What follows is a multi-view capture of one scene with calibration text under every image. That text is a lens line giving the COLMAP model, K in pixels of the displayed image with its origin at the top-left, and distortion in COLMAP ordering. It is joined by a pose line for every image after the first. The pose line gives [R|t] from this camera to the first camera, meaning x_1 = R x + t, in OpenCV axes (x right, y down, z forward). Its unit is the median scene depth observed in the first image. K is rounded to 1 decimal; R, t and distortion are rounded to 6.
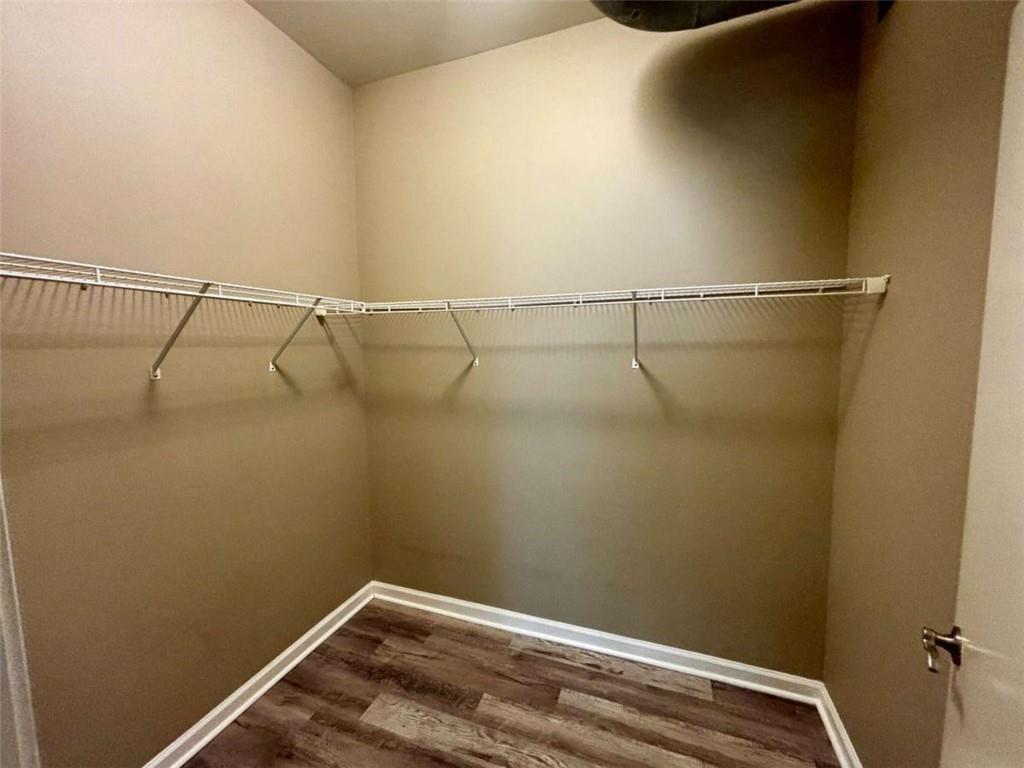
lens RADIAL K [[408.9, 0, 511.1], [0, 408.9, 382.1], [0, 0, 1]] dist [-0.001353, -0.000702]
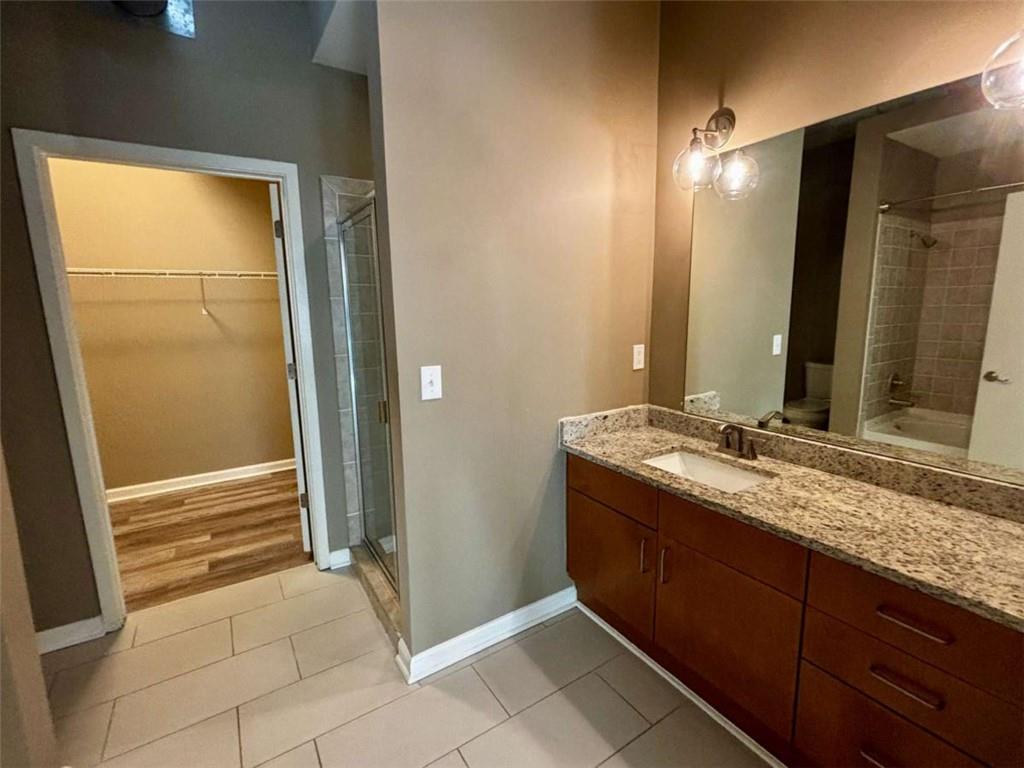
lens RADIAL K [[461.8, 0, 511.4], [0, 461.8, 379.5], [0, 0, 1]] dist [-0.013188, 0.000024]
pose [[0.598819, -0.135725, 0.789300, -0.536575], [0.075092, 0.990709, 0.113389, 0.130803], [-0.797356, -0.008629, 0.603447, -1.345575]]
